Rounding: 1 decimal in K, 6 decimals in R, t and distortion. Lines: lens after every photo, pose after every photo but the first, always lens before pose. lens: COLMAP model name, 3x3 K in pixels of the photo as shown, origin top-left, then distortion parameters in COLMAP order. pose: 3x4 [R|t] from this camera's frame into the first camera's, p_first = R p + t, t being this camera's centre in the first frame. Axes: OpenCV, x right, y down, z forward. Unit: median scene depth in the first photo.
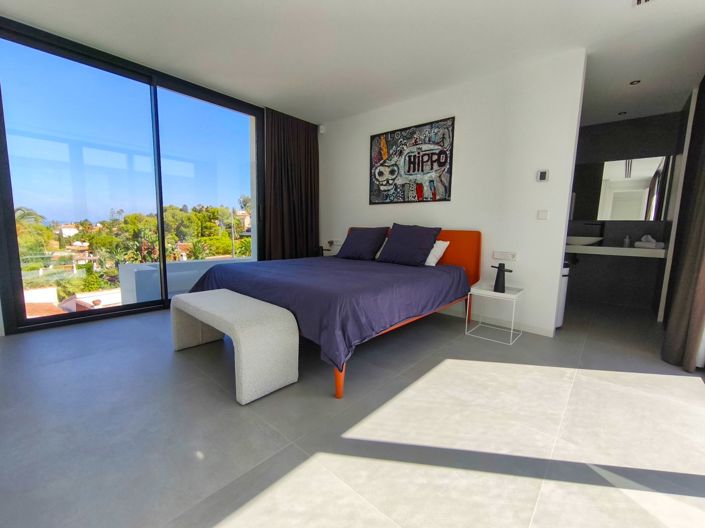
lens RADIAL K [[294.0, 0, 353.5], [0, 294.0, 262.3], [0, 0, 1]] dist [0.000995, 0.000368]
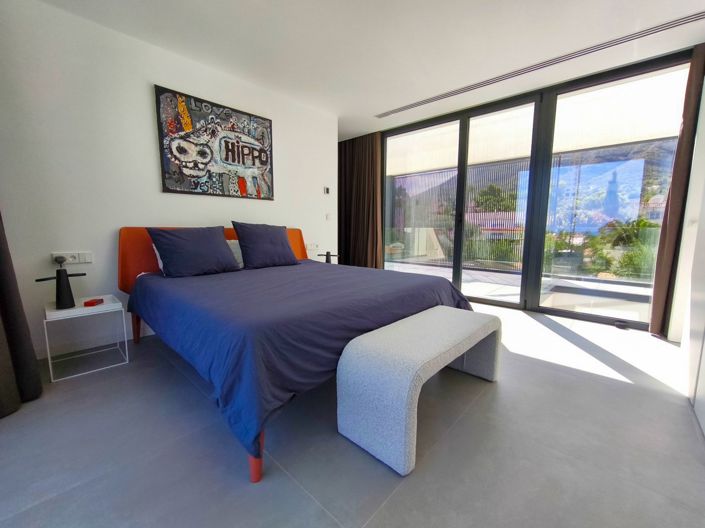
lens RADIAL K [[312.9, 0, 352.9], [0, 312.9, 270.9], [0, 0, 1]] dist [0.001662, -0.000127]
pose [[0.029861, -0.149266, 0.988346, -0.743542], [0.121796, 0.981962, 0.144622, -0.082322], [-0.992106, 0.116058, 0.047502, 0.641787]]
